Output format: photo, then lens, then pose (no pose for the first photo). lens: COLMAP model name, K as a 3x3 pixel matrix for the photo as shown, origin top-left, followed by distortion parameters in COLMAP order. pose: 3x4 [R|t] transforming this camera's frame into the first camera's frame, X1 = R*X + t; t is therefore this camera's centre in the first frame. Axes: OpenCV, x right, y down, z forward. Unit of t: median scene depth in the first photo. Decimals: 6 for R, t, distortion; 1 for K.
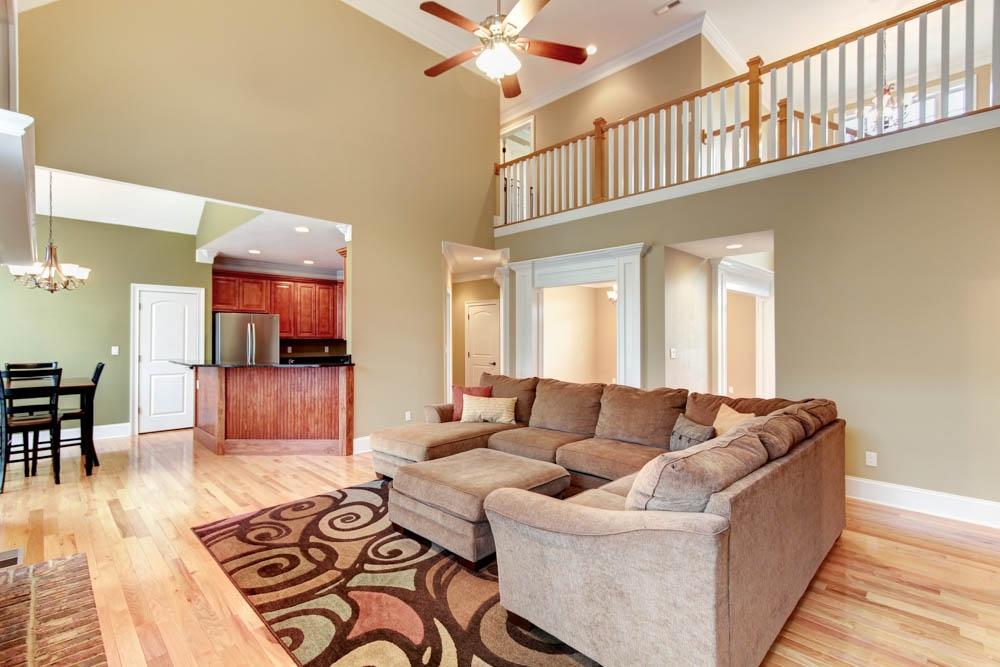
lens RADIAL K [[470.4, 0, 499.3], [0, 470.4, 338.1], [0, 0, 1]] dist [0.000208, -0.000097]
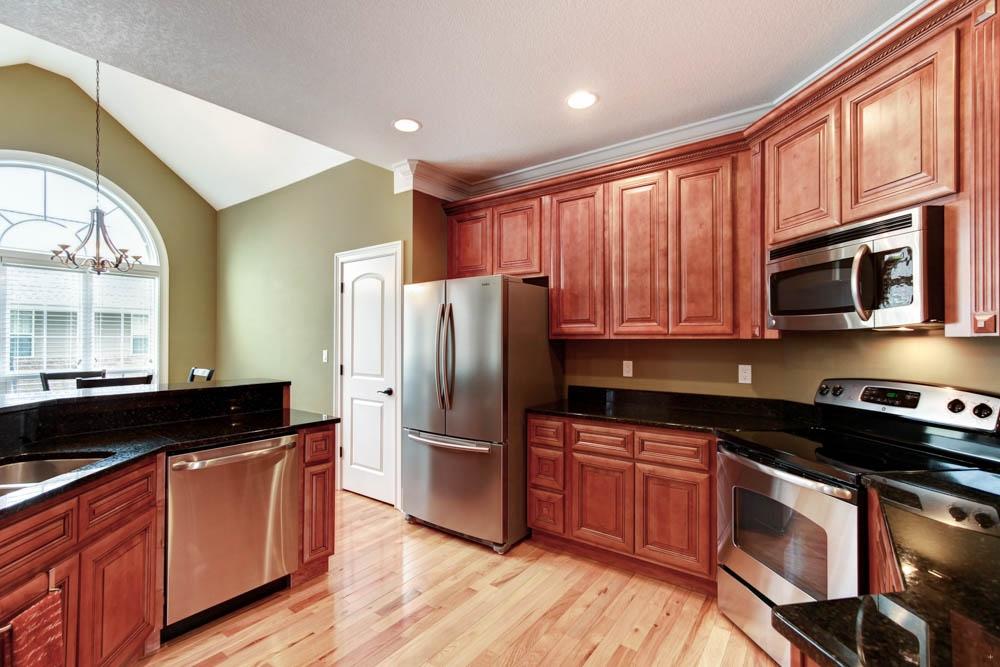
lens RADIAL K [[459.2, 0, 488.5], [0, 459.2, 335.9], [0, 0, 1]] dist [-0.001458, -0.000301]
pose [[0.142750, -0.005648, -0.989743, -0.151913], [0.004886, 0.999976, -0.005002, 0.001265], [0.989747, -0.004122, 0.142774, 1.333353]]
